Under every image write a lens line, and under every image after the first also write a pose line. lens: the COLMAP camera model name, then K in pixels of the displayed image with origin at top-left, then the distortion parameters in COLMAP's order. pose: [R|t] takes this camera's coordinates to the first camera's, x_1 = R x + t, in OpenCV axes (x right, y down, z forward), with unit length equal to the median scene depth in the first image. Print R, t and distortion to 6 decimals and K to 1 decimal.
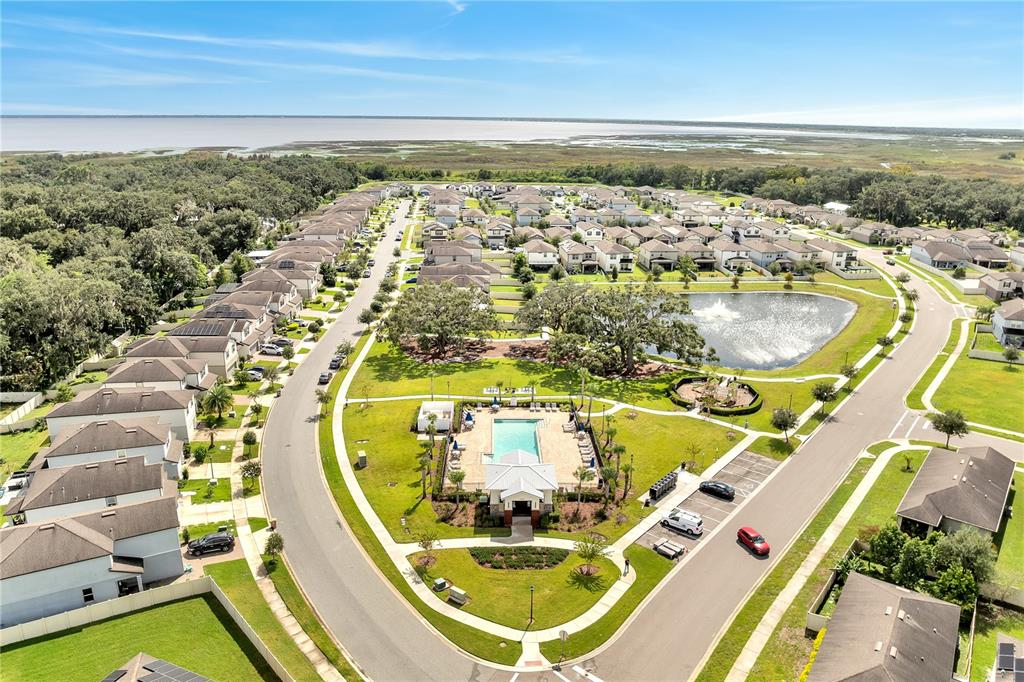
lens RADIAL K [[717.7, 0, 512.0], [0, 717.7, 341.0], [0, 0, 1]] dist [-0.026899, 0.001195]
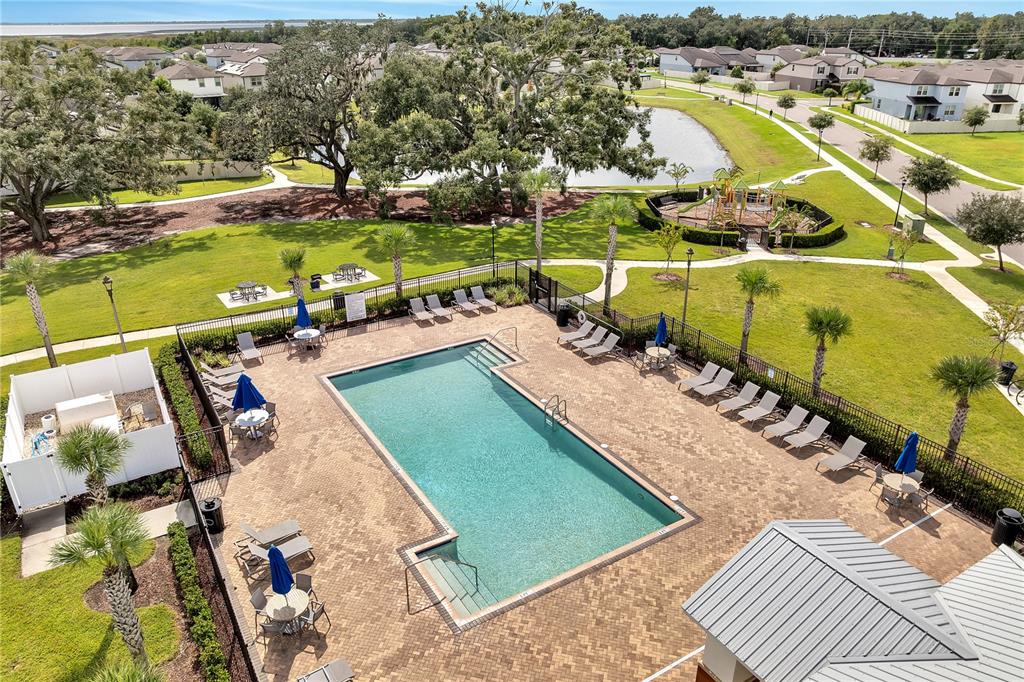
lens RADIAL K [[717.7, 0, 512.0], [0, 717.7, 341.0], [0, 0, 1]] dist [-0.026899, 0.001195]
pose [[0.865696, -0.218083, 0.450567, -0.082065], [0.160029, 0.973445, 0.163694, 0.058978], [-0.474301, -0.069606, 0.877607, 0.699093]]
